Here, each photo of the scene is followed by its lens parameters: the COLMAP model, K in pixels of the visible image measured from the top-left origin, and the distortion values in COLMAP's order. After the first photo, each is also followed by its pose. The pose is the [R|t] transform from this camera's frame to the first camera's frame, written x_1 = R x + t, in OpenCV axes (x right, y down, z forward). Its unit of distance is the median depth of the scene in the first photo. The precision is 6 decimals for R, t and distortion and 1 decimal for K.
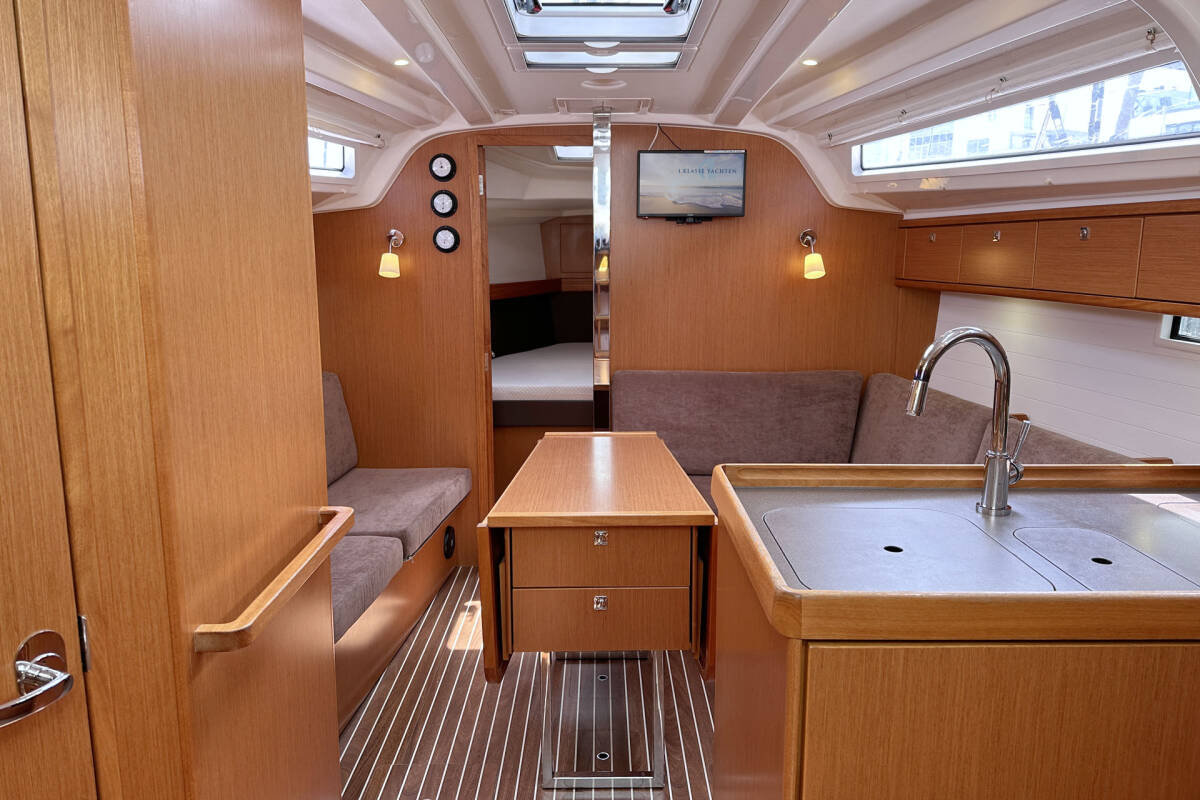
lens RADIAL K [[844.0, 0, 606.0], [0, 844.0, 366.5], [0, 0, 1]] dist [0.022309, -0.030230]
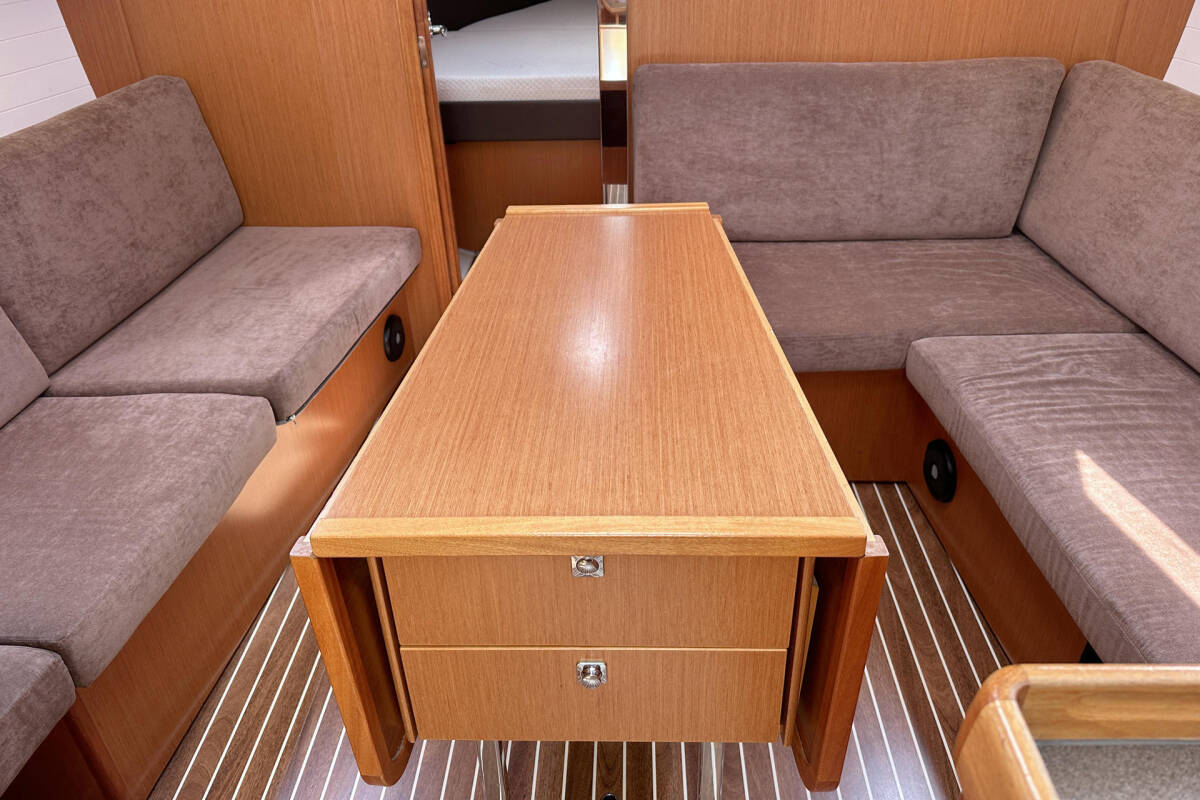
lens RADIAL K [[838.8, 0, 598.7], [0, 838.8, 366.8], [0, 0, 1]] dist [0.052093, -0.090974]
pose [[0.998850, 0.001344, -0.047920, 0.011698], [0.017534, 0.920104, 0.391280, -0.033092], [0.044618, -0.391671, 0.919023, 0.384603]]
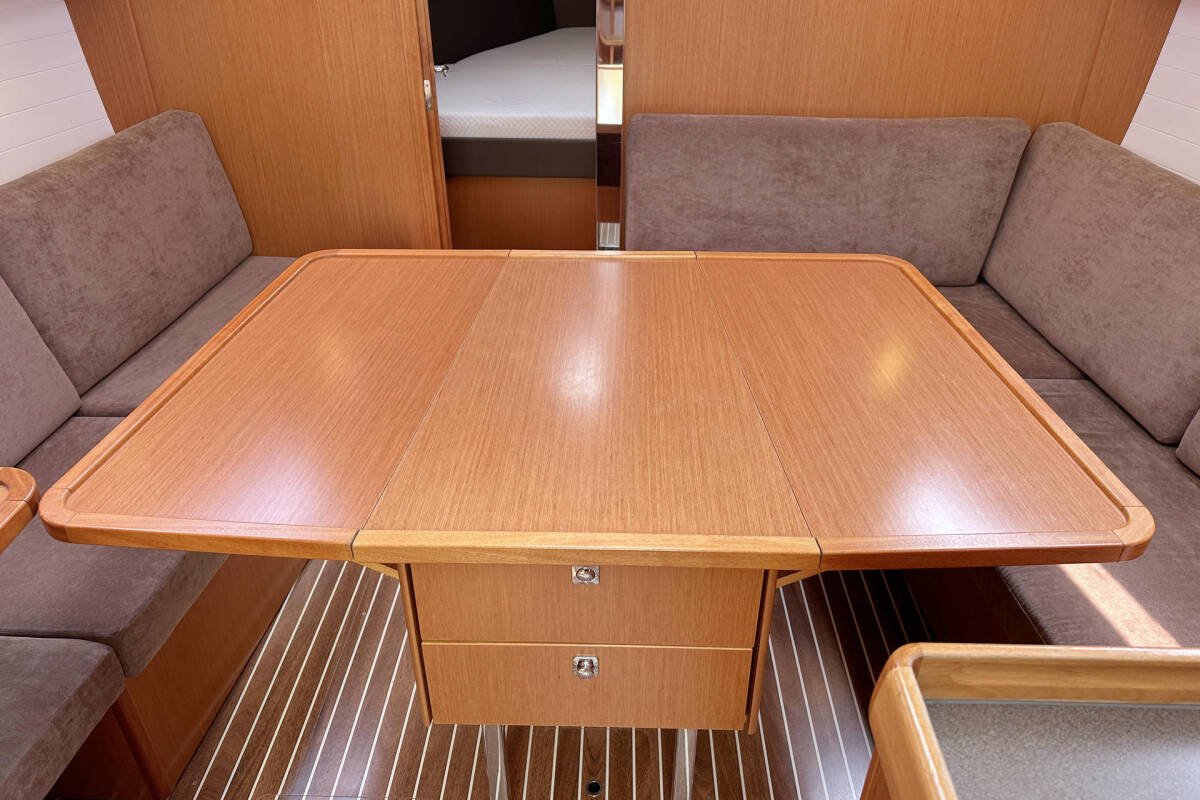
lens RADIAL K [[836.9, 0, 597.0], [0, 836.9, 424.8], [0, 0, 1]] dist [0.048095, -0.099157]
pose [[0.999306, 0.025092, -0.027540, 0.007206], [-0.010949, 0.904339, 0.426675, -0.053701], [0.035611, -0.426078, 0.903985, 0.348109]]
